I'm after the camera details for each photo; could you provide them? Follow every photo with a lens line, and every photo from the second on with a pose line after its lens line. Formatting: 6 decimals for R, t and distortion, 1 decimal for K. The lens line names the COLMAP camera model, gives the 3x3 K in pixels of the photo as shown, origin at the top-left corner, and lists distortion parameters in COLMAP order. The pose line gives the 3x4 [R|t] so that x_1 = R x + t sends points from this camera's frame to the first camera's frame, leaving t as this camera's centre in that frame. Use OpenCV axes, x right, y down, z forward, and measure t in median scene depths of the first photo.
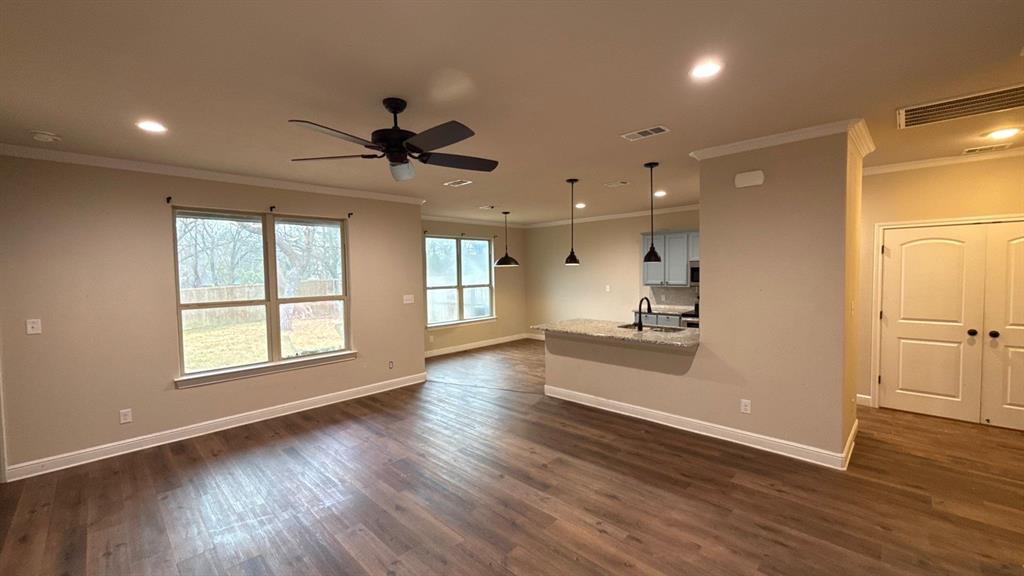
lens RADIAL K [[411.3, 0, 513.4], [0, 411.3, 288.3], [0, 0, 1]] dist [0.004548, 0.000493]
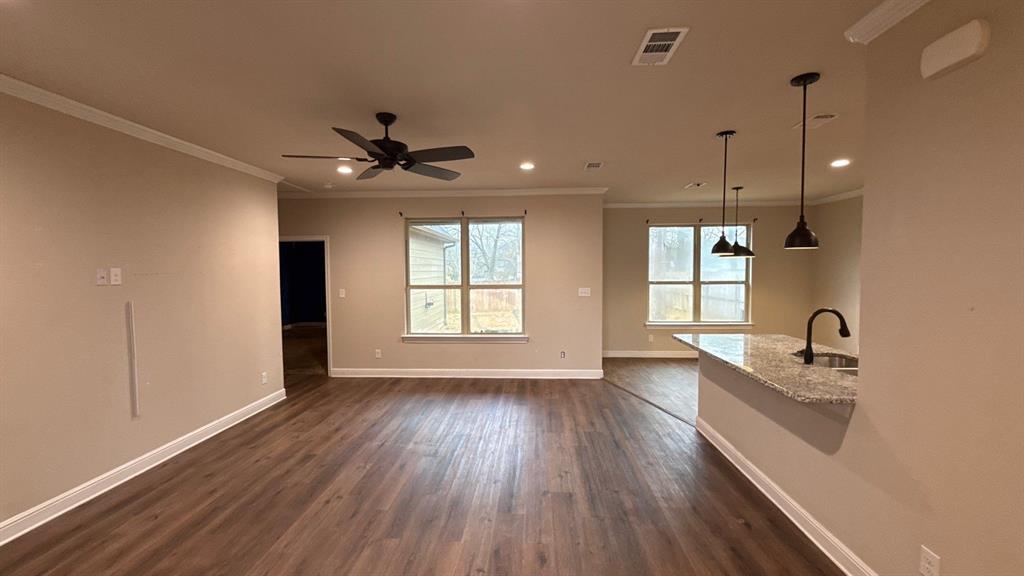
lens RADIAL K [[411.3, 0, 512.7], [0, 411.3, 288.1], [0, 0, 1]] dist [0.004548, 0.000493]
pose [[0.657163, 0.048235, -0.752203, 0.448823], [-0.037424, 0.998808, 0.031352, -0.008586], [0.752819, 0.007547, 0.658185, 0.271805]]
